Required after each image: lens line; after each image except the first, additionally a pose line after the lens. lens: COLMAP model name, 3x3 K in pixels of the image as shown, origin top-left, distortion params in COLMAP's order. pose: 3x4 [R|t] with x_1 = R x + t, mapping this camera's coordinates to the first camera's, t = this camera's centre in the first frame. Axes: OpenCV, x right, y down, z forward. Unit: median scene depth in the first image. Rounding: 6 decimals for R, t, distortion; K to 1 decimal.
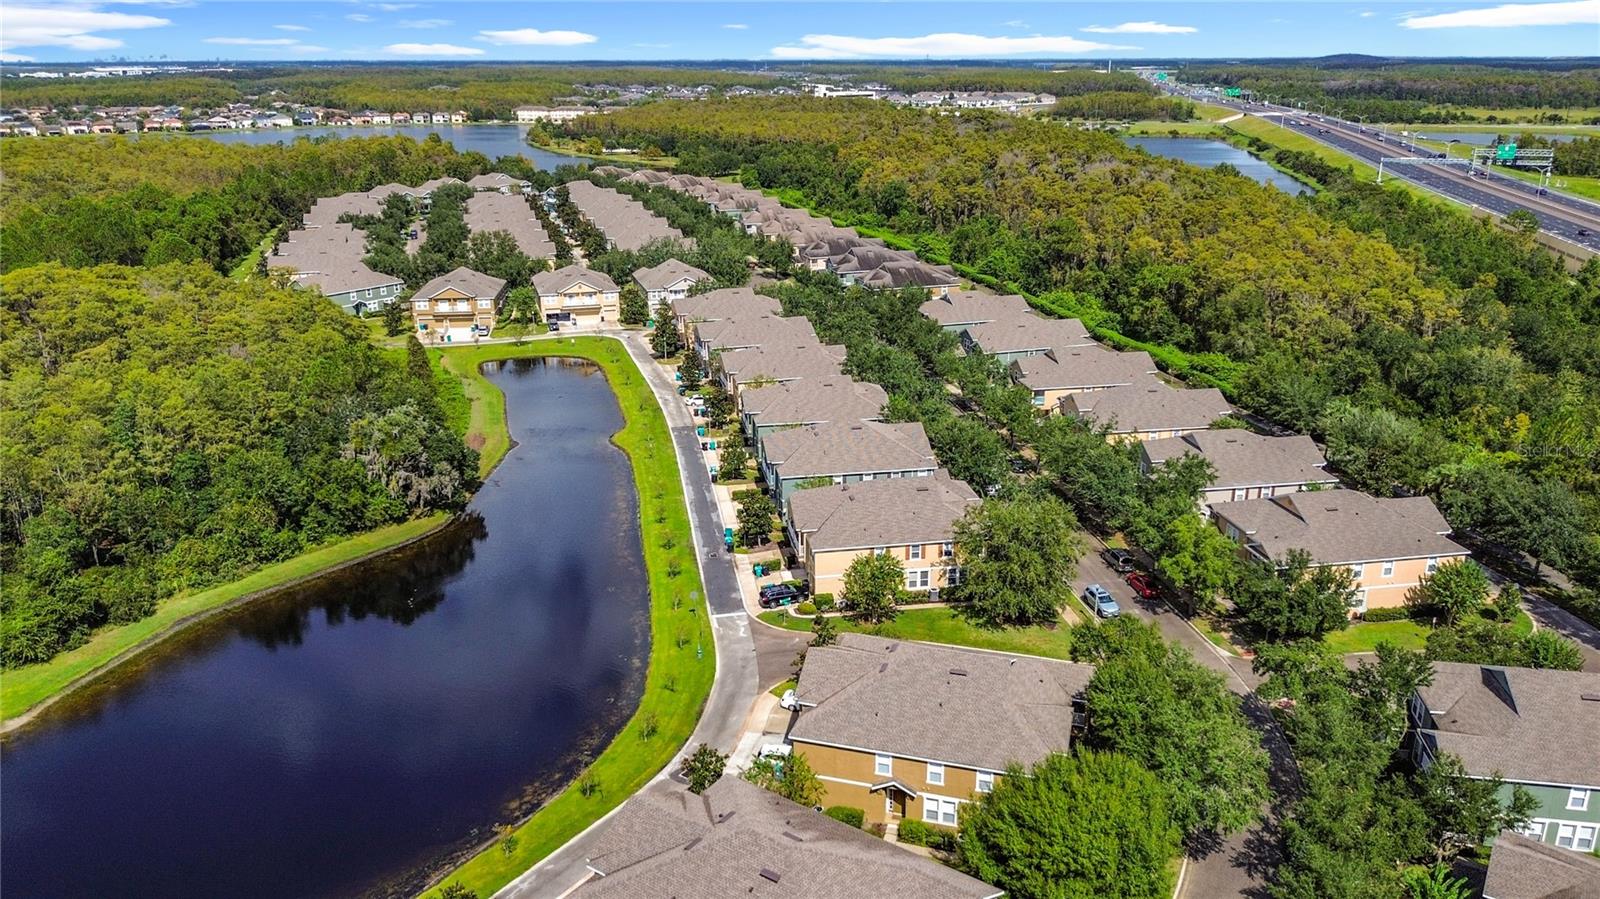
lens RADIAL K [[1187.8, 0, 792.3], [0, 1187.8, 442.4], [0, 0, 1]] dist [0.044716, -0.074109]
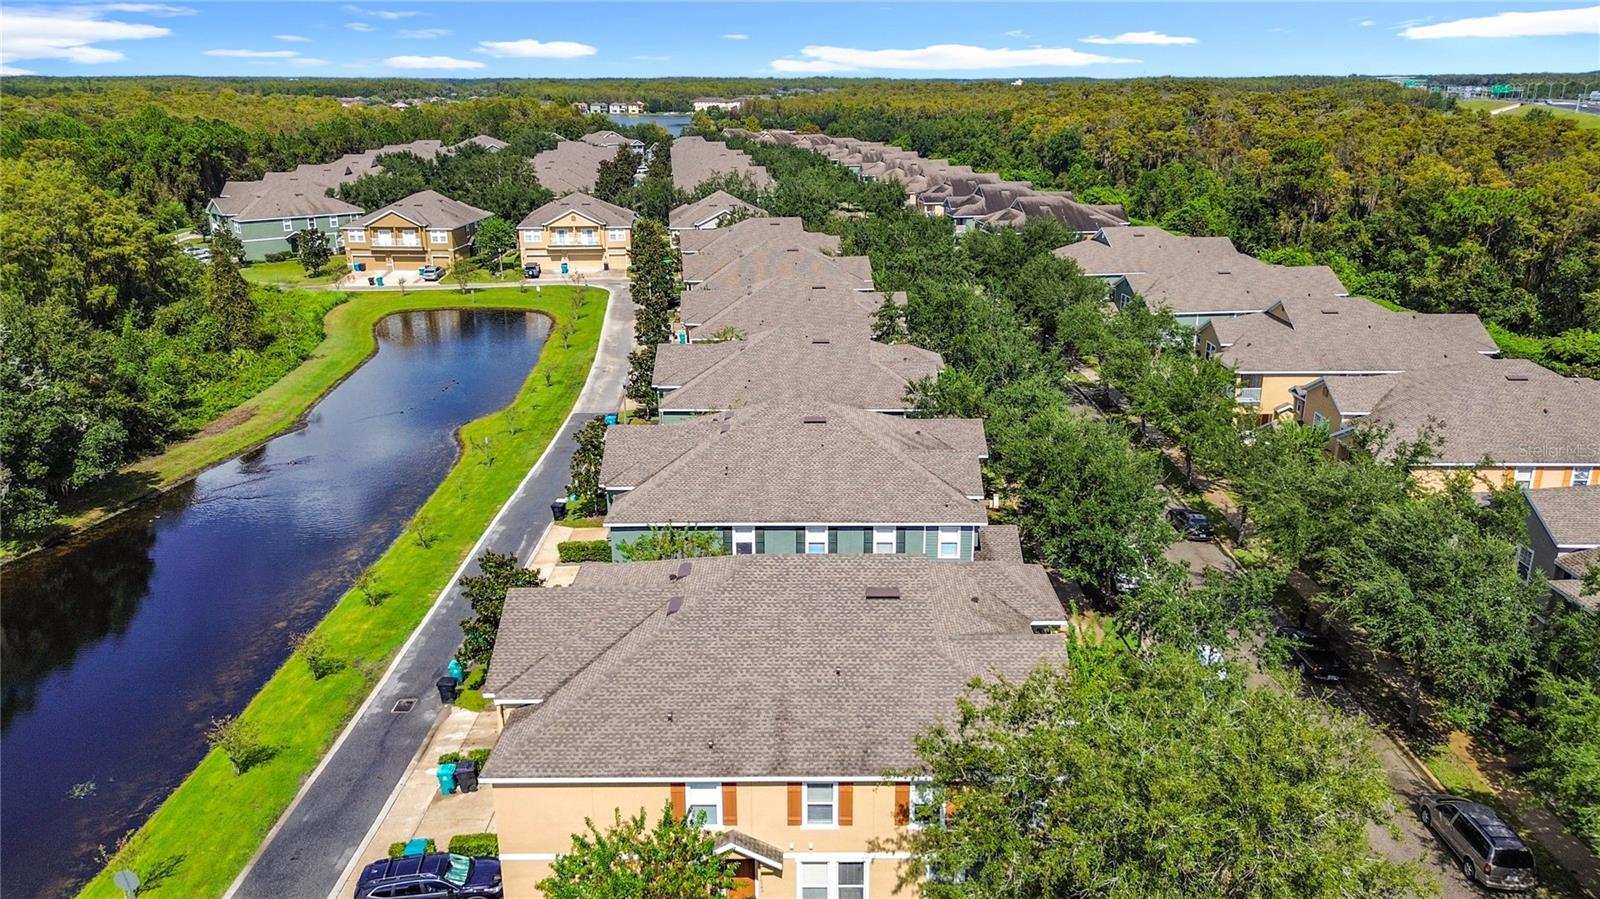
lens RADIAL K [[1148.2, 0, 800.0], [0, 1148.2, 449.5], [0, 0, 1]] dist [0.031824, -0.006039]
pose [[0.985309, 0.054990, -0.161688, 0.071328], [-0.055977, 0.998431, -0.001555, -0.000289], [0.161349, 0.010583, 0.986841, 0.348526]]
